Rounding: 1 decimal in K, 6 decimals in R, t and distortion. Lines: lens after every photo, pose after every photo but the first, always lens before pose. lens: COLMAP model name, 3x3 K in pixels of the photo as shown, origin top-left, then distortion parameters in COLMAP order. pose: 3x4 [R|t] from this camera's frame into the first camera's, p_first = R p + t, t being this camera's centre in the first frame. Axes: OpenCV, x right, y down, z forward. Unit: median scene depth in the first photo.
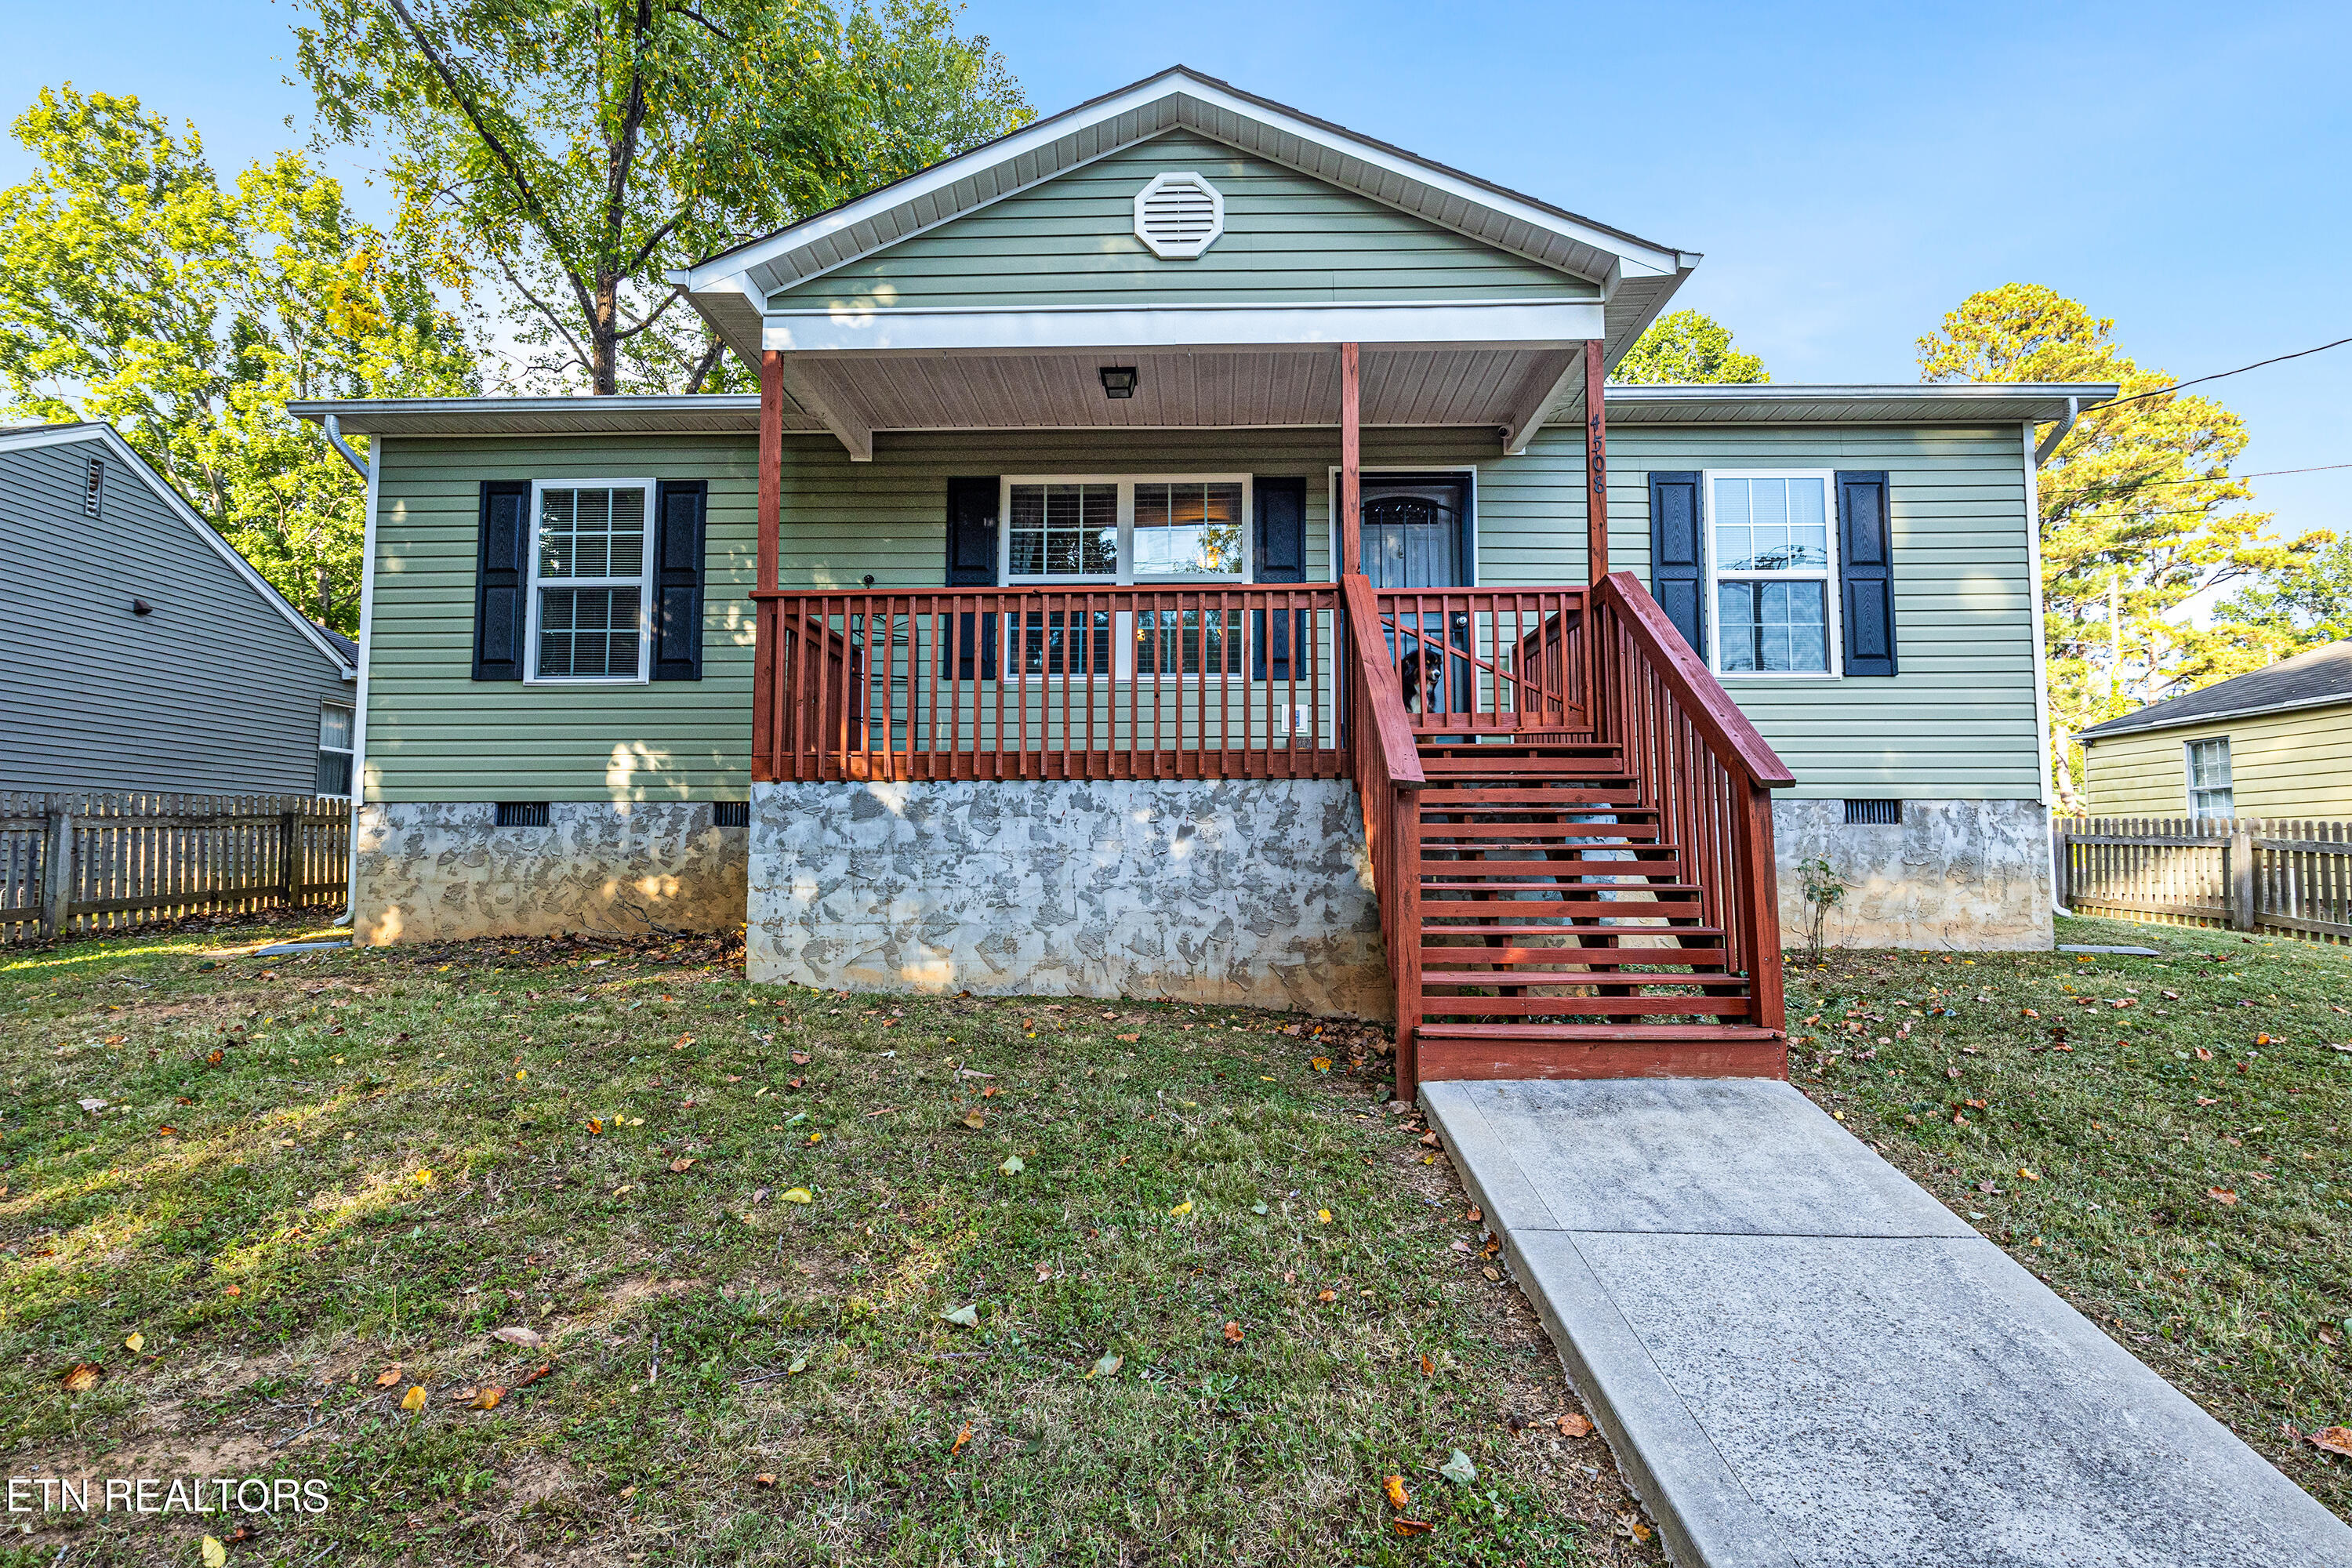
lens RADIAL K [[1164.8, 0, 1177.2], [0, 1164.8, 785.0], [0, 0, 1]] dist [-0.002473, -0.002363]
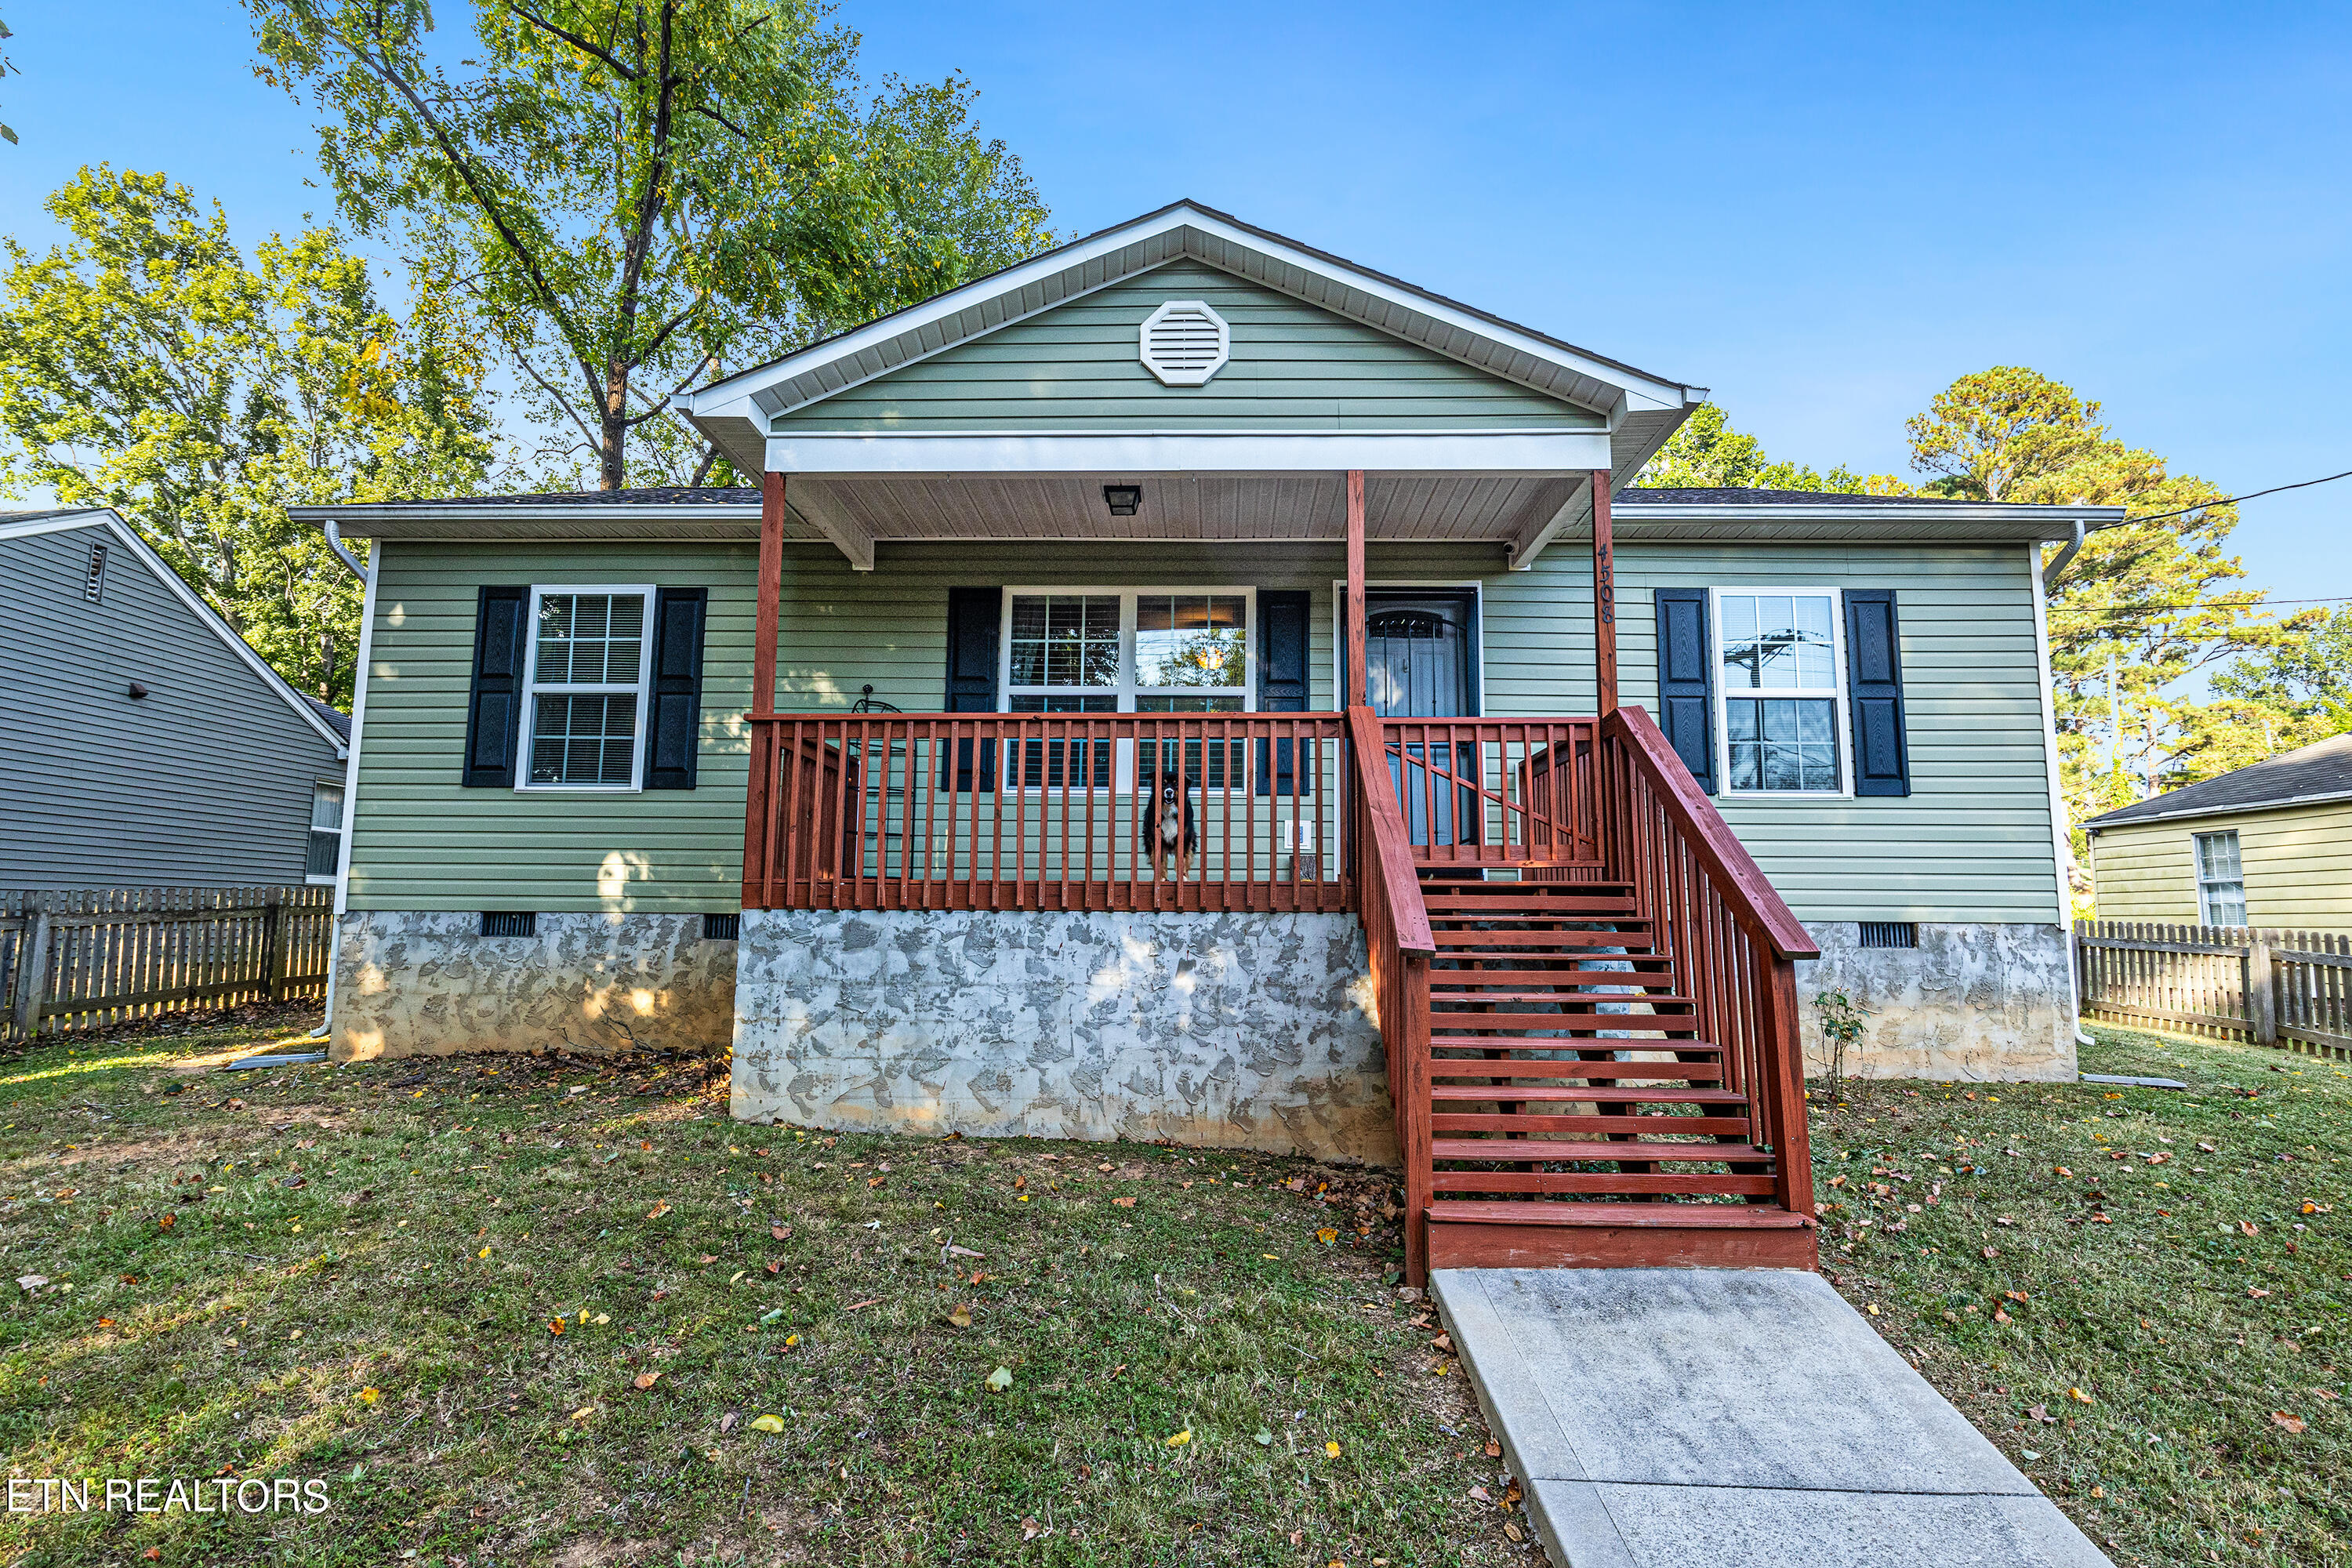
lens RADIAL K [[1164.8, 0, 1178.6], [0, 1164.8, 781.3], [0, 0, 1]] dist [-0.002473, -0.002363]
pose [[0.999961, 0.008772, 0.000793, -0.001038], [-0.008716, 0.998475, -0.054516, -0.047703], [-0.001270, 0.054507, 0.998513, 0.016742]]
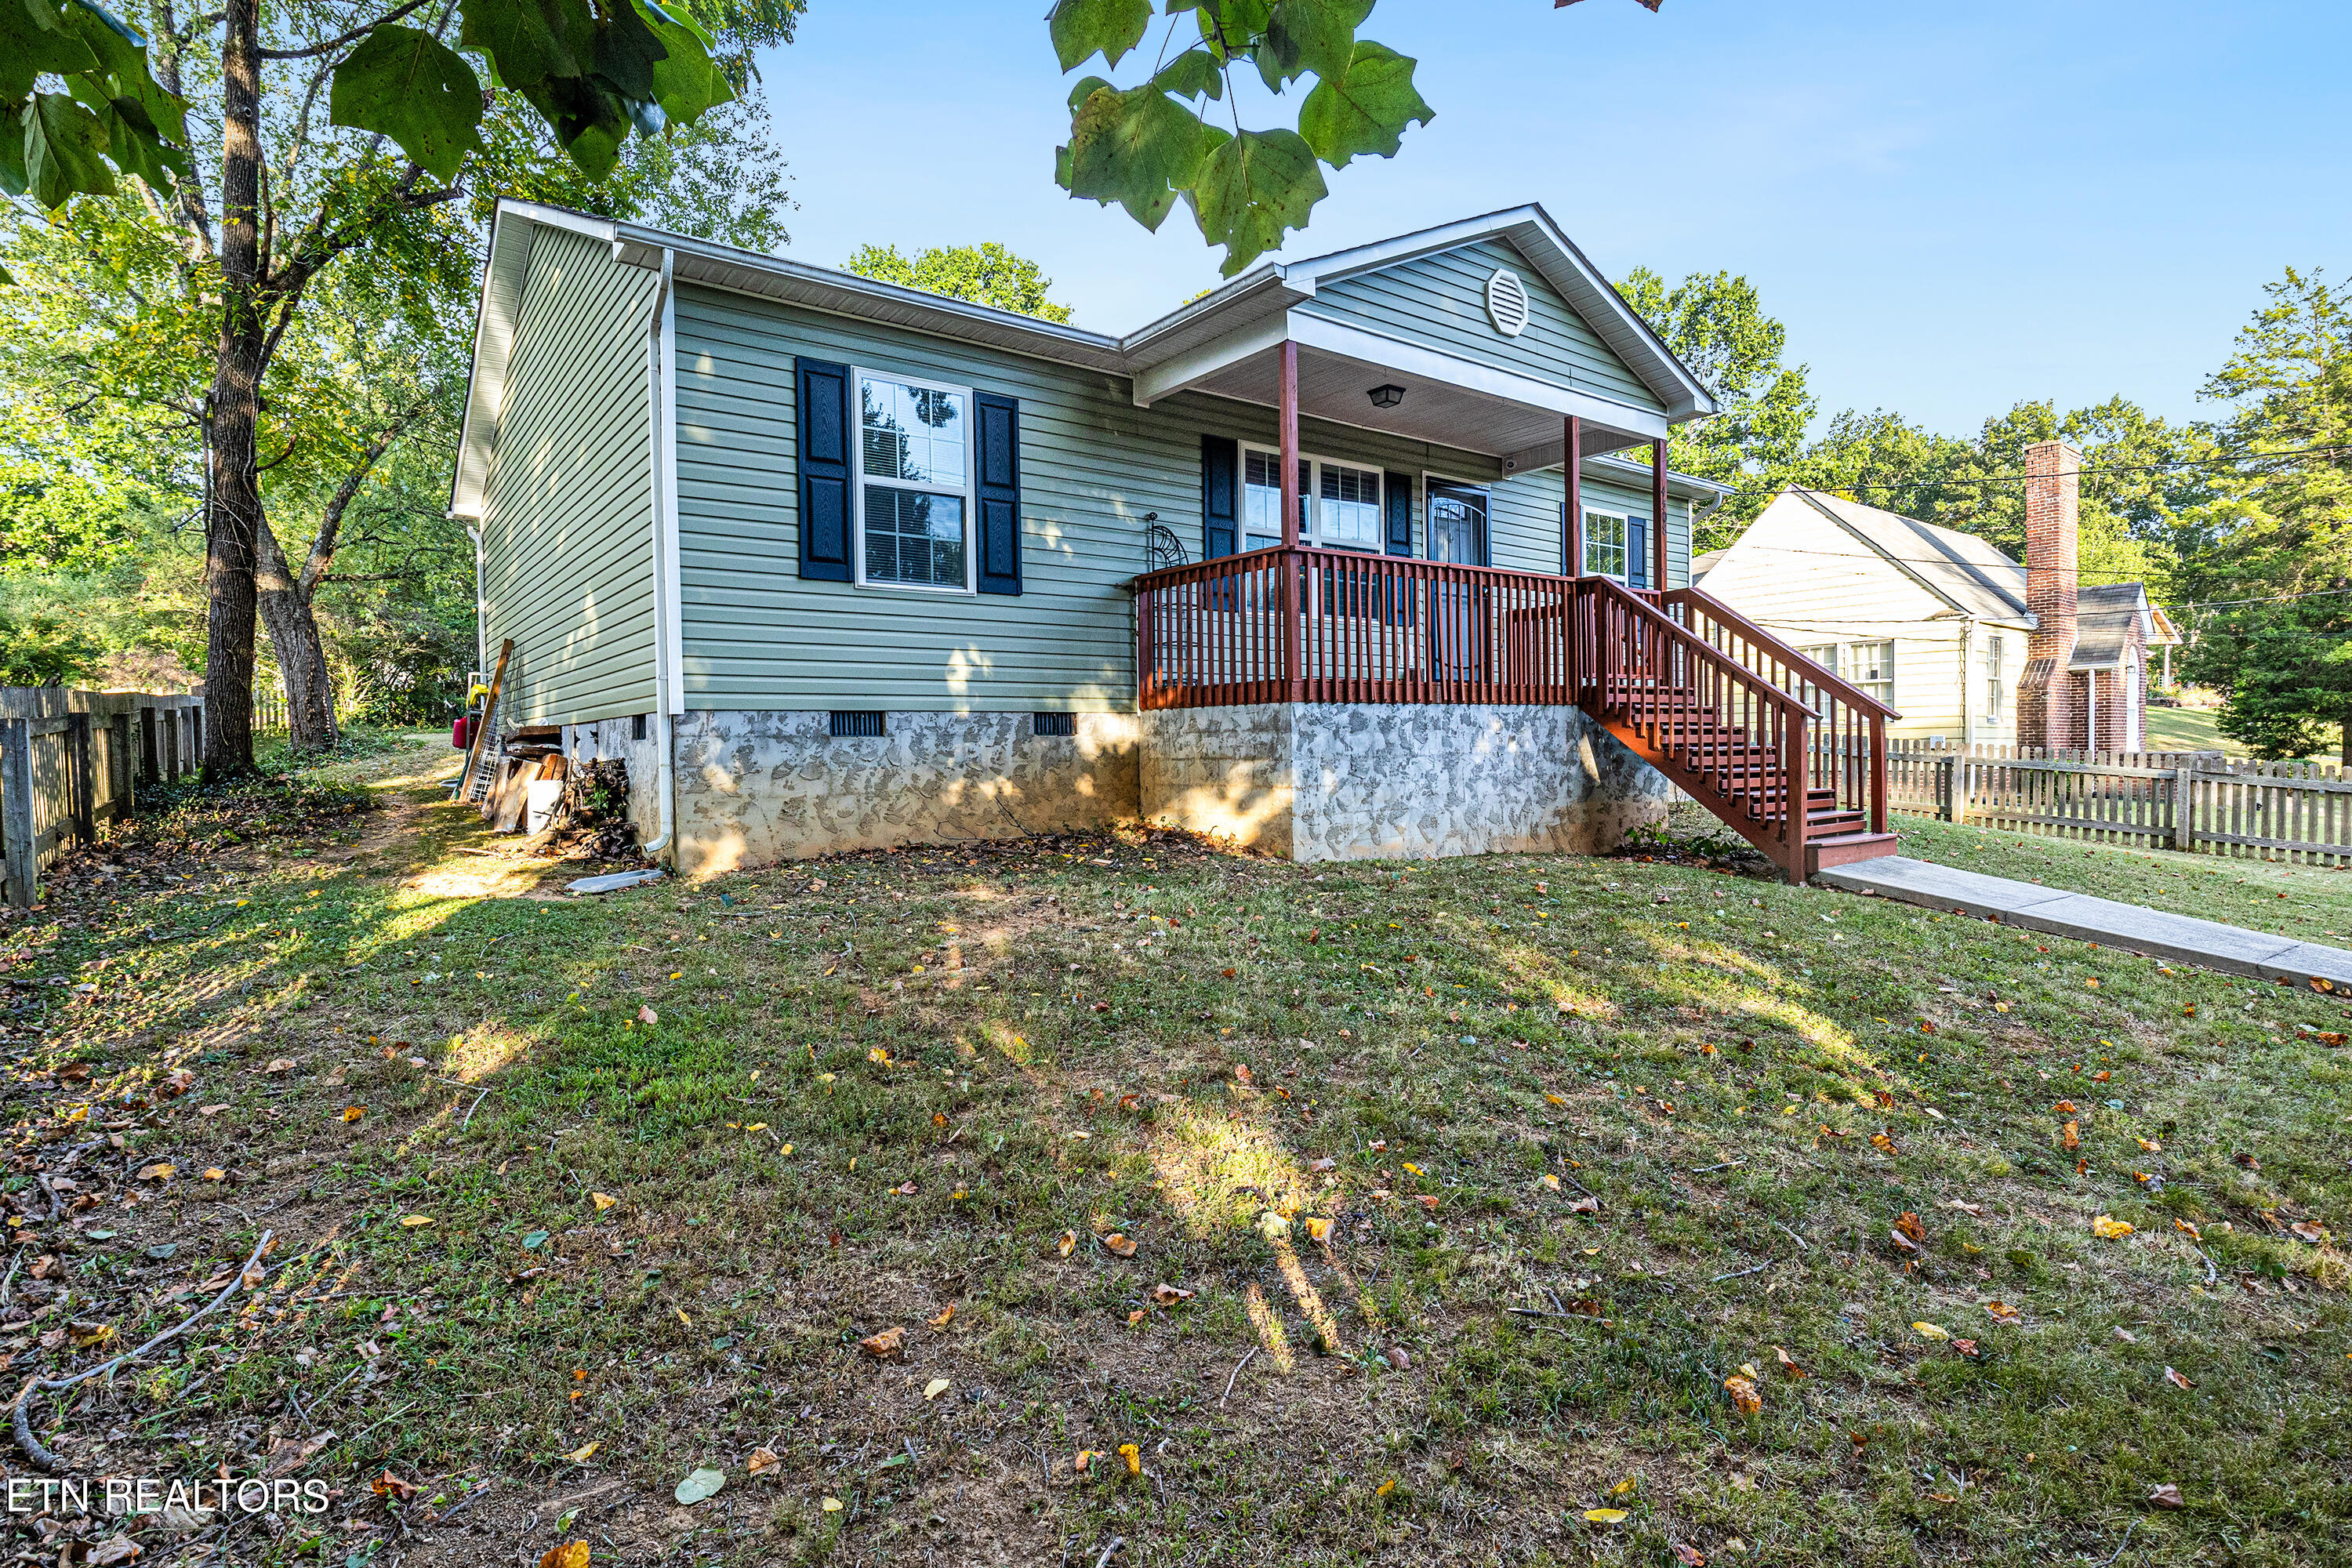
lens RADIAL K [[1164.8, 0, 1176.4], [0, 1164.8, 774.4], [0, 0, 1]] dist [-0.002473, -0.002363]
pose [[0.781978, -0.026609, 0.622738, -0.983099], [-0.026526, 0.996763, 0.075899, -0.013336], [-0.622741, -0.075870, 0.778741, 0.087110]]
